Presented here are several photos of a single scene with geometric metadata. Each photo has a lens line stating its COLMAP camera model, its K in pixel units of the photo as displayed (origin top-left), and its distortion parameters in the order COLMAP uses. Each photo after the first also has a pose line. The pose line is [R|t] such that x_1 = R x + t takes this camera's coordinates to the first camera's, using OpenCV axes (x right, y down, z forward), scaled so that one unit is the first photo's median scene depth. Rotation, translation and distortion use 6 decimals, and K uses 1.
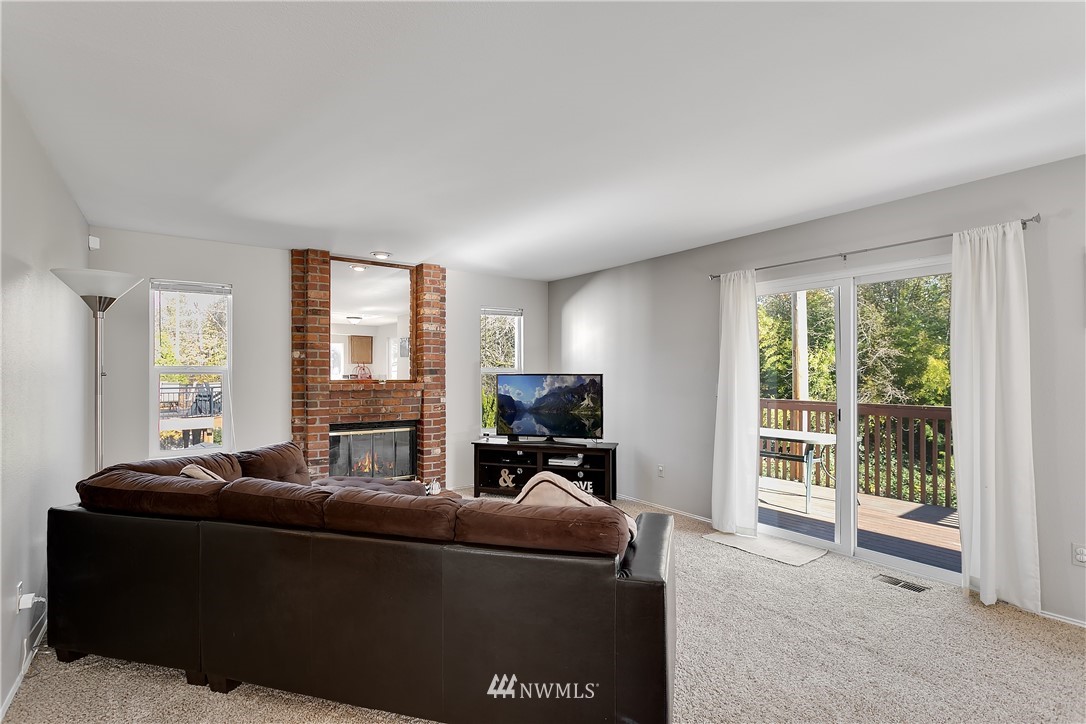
lens RADIAL K [[529.9, 0, 545.5], [0, 529.9, 361.4], [0, 0, 1]] dist [0.002620, 0.000129]
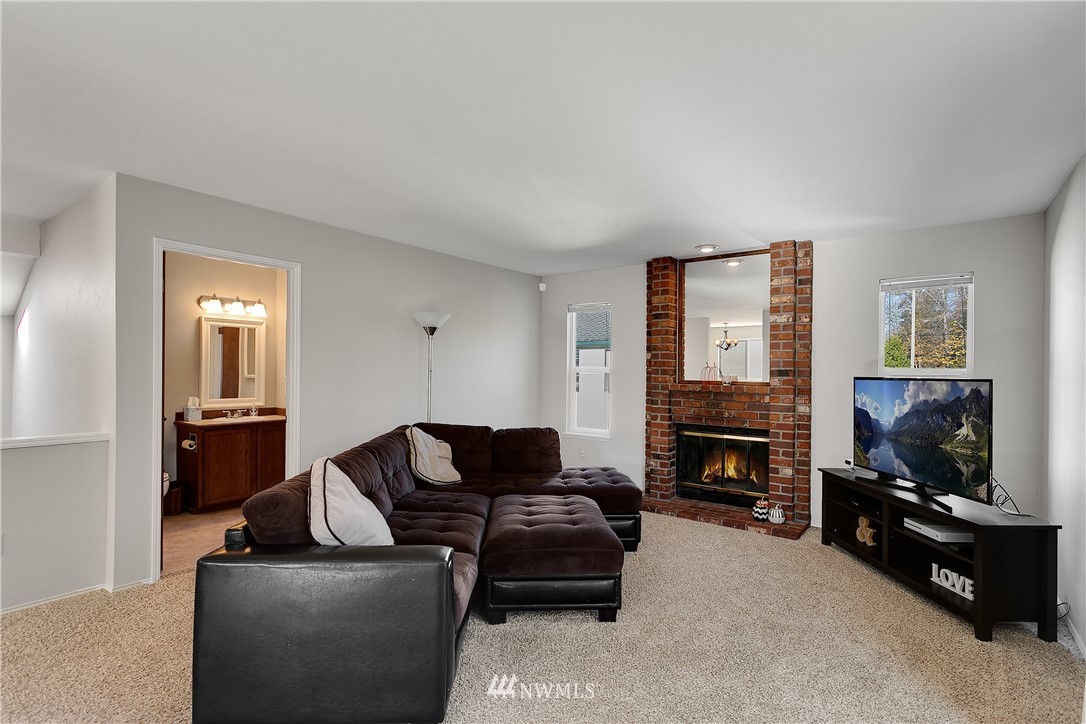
lens RADIAL K [[513.1, 0, 545.1], [0, 513.1, 372.9], [0, 0, 1]] dist [0.000636, 0.000048]
pose [[0.298867, 0.007276, -0.954267, 0.443847], [0.009163, 0.999903, 0.010494, 0.007537], [0.954251, -0.011880, 0.298772, 0.429277]]
